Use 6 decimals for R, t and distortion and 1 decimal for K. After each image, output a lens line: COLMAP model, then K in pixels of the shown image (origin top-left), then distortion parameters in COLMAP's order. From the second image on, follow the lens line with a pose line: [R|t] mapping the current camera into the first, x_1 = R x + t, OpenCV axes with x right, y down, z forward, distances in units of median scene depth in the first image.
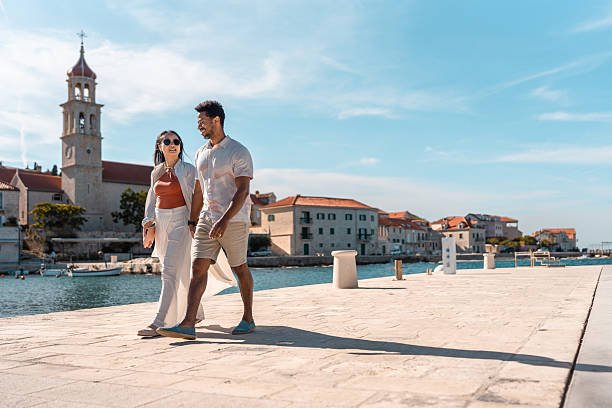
lens RADIAL K [[603.9, 0, 318.3], [0, 603.9, 222.2], [0, 0, 1]] dist [0.003893, 0.019490]
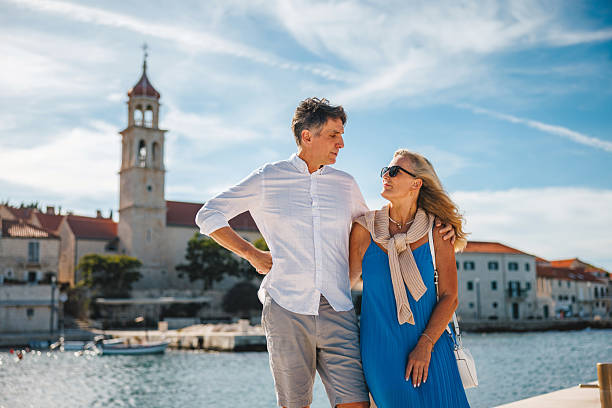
lens RADIAL K [[705.1, 0, 306.0], [0, 705.1, 204.0], [0, 0, 1]] dist [0.011468, 0.008383]
pose [[0.976938, -0.037068, -0.210281, 0.013273], [0.015251, 0.994414, -0.104441, 0.003204], [0.212978, 0.098825, 0.972046, 0.136938]]
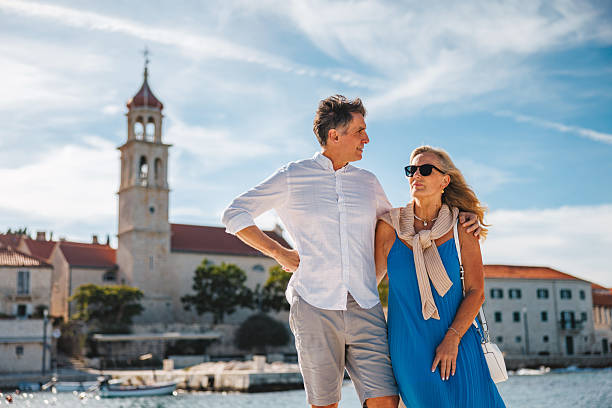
lens RADIAL K [[802.6, 0, 306.0], [0, 802.6, 204.0], [0, 0, 1]] dist [0.016784, 0.015389]
pose [[0.970469, -0.054956, -0.234881, 0.014339], [0.023800, 0.990766, -0.133478, 0.005483], [0.240047, 0.123947, 0.962816, 0.130335]]
